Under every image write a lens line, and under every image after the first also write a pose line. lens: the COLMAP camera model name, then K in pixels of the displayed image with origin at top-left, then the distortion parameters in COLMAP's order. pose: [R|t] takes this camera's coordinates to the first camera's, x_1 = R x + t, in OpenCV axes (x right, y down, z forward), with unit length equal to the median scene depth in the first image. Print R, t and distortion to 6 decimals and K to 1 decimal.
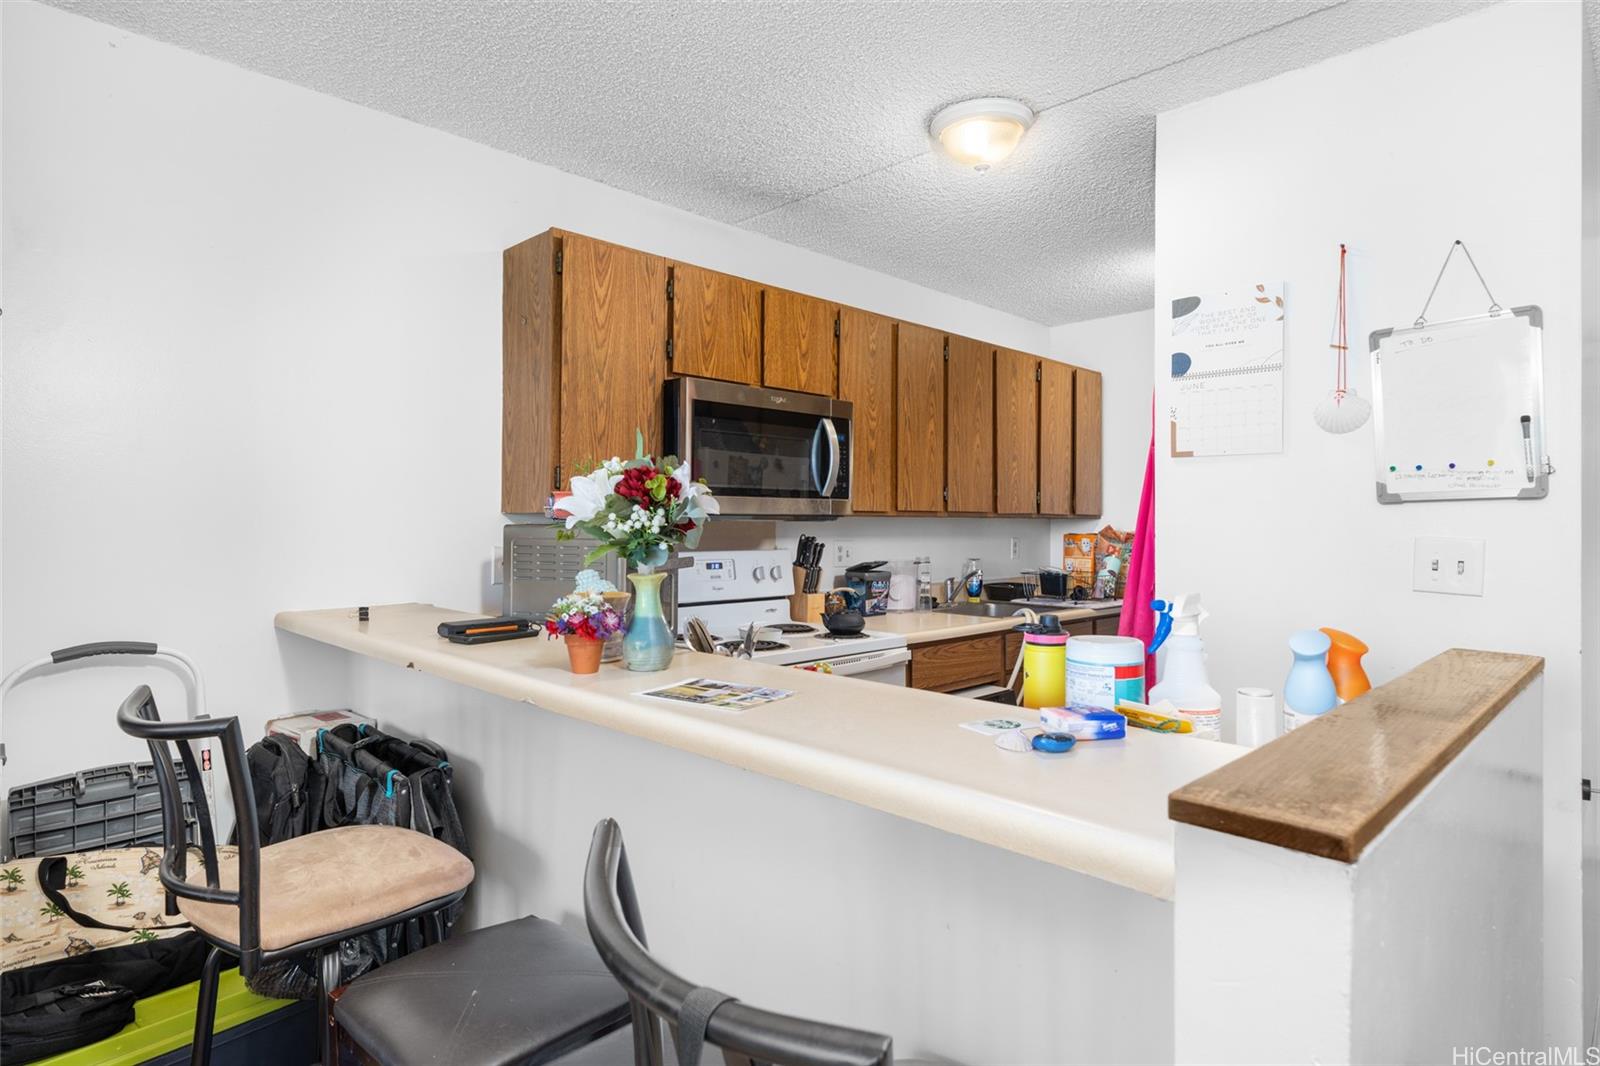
lens RADIAL K [[864.2, 0, 806.3], [0, 864.2, 520.9], [0, 0, 1]] dist [0.001189, 0.000378]
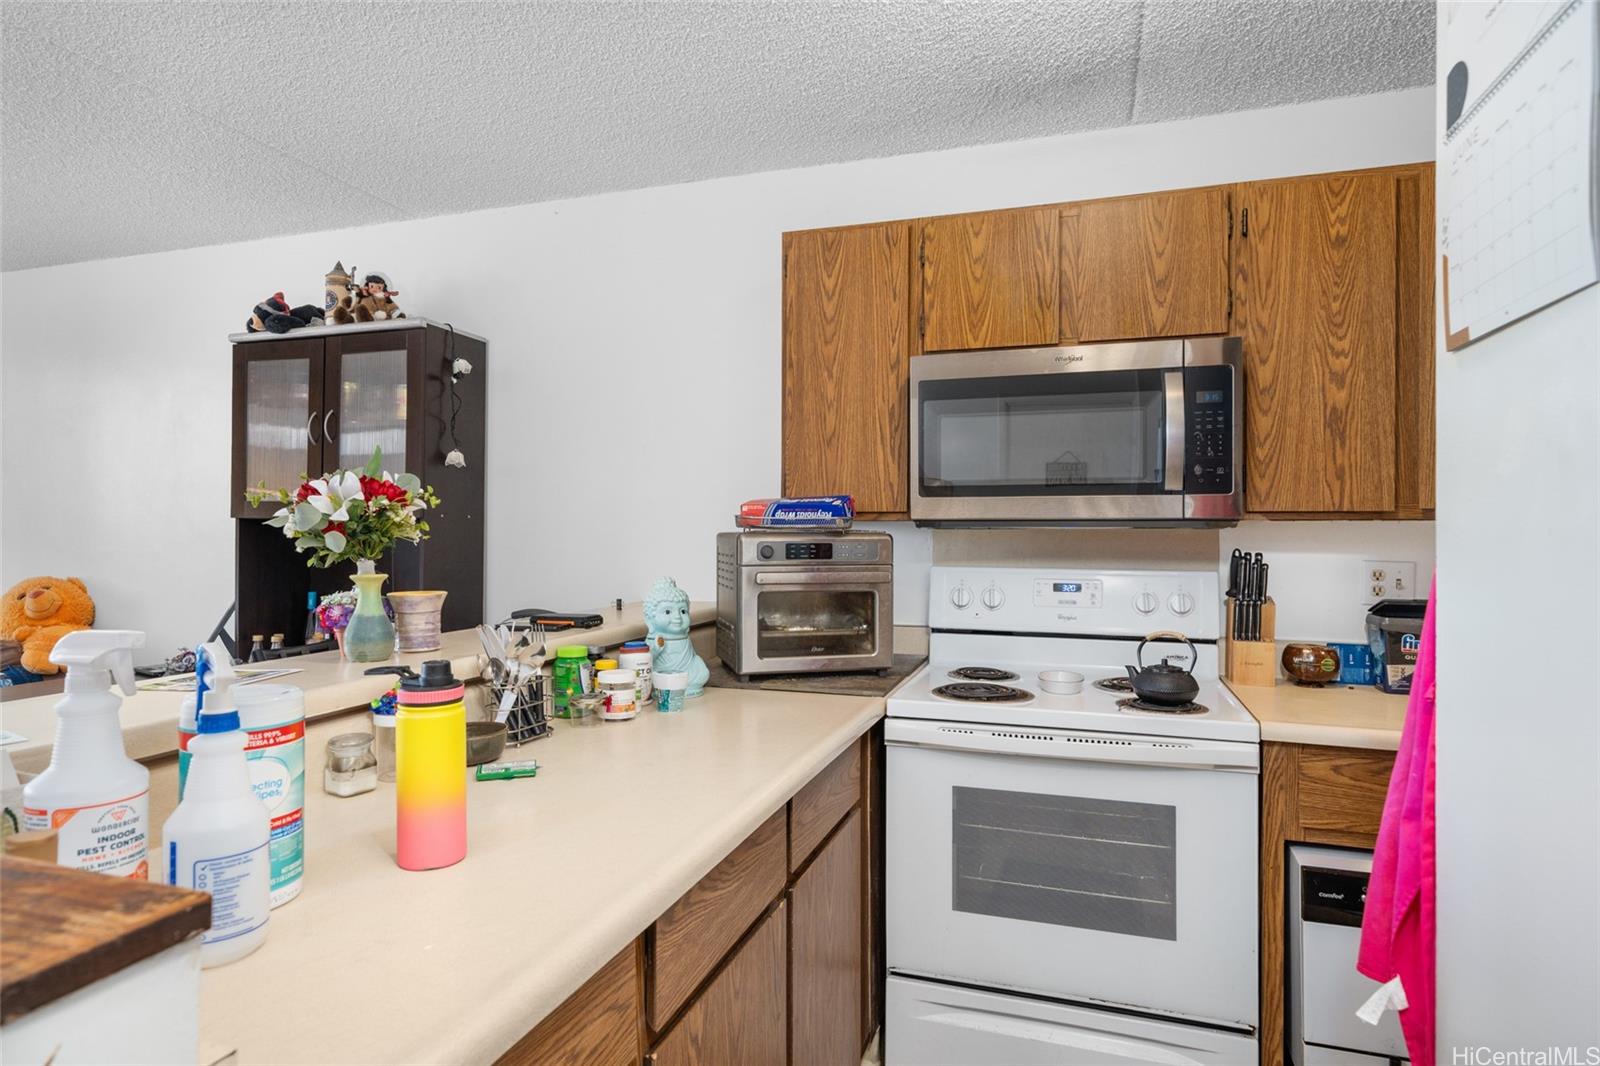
lens RADIAL K [[864.2, 0, 806.8], [0, 864.2, 538.3], [0, 0, 1]] dist [0.001189, 0.000378]
pose [[0.458280, 0.002117, -0.888805, 0.556285], [-0.001908, 0.999997, 0.001398, 0.008859], [0.888806, 0.001055, 0.458283, 0.526953]]
